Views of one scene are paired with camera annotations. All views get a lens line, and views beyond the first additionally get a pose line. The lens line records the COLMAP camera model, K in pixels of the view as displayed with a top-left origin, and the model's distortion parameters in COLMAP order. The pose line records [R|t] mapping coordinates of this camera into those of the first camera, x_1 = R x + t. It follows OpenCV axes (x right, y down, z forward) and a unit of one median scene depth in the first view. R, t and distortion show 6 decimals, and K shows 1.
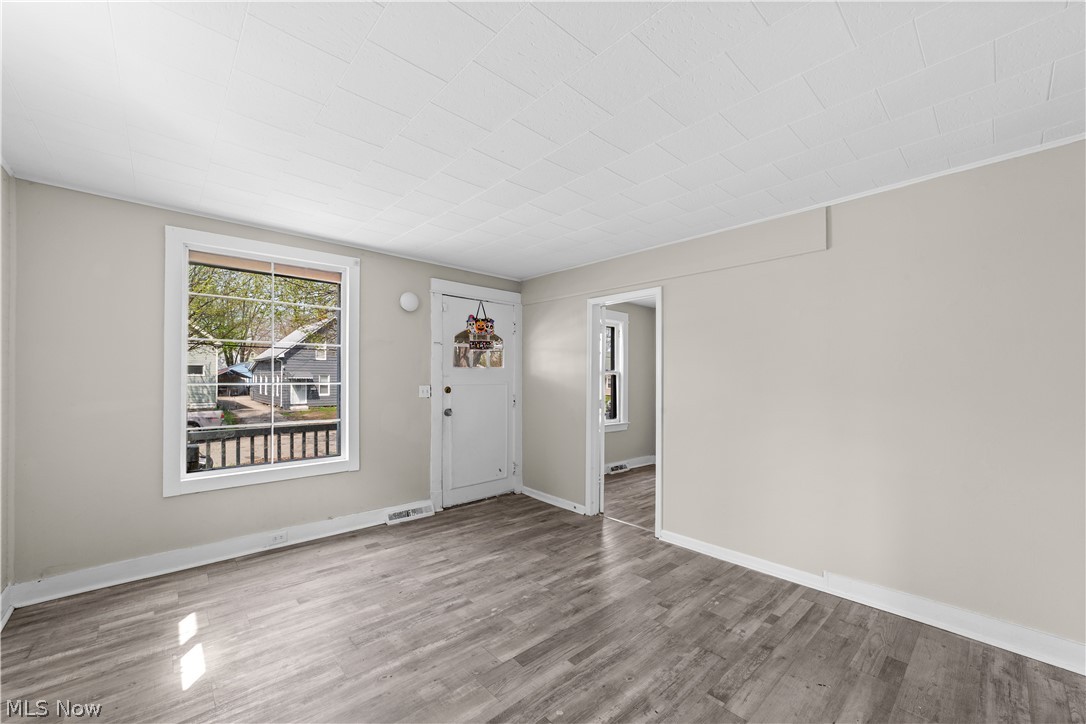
lens RADIAL K [[427.1, 0, 542.6], [0, 427.1, 375.3], [0, 0, 1]] dist [-0.015095, 0.008323]
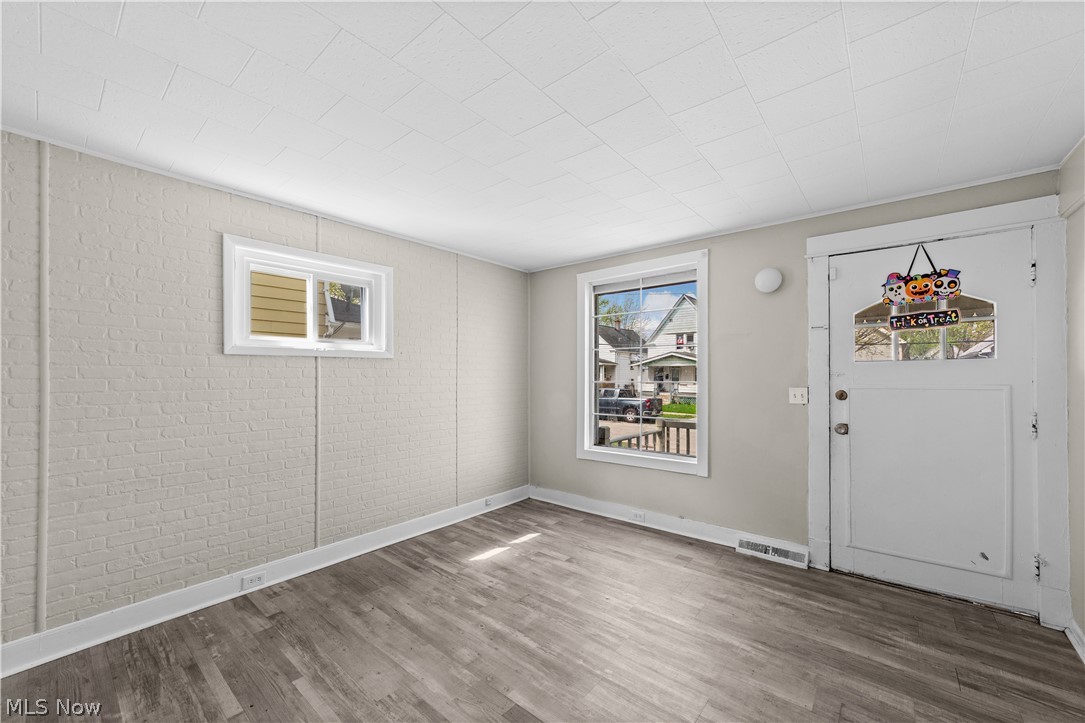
lens RADIAL K [[426.7, 0, 542.1], [0, 426.7, 374.8], [0, 0, 1]] dist [-0.015095, 0.008323]
pose [[0.135836, -0.007048, -0.990706, 0.416764], [0.005360, 0.999965, -0.006379, 0.003953], [0.990717, -0.004444, 0.135869, 0.495363]]
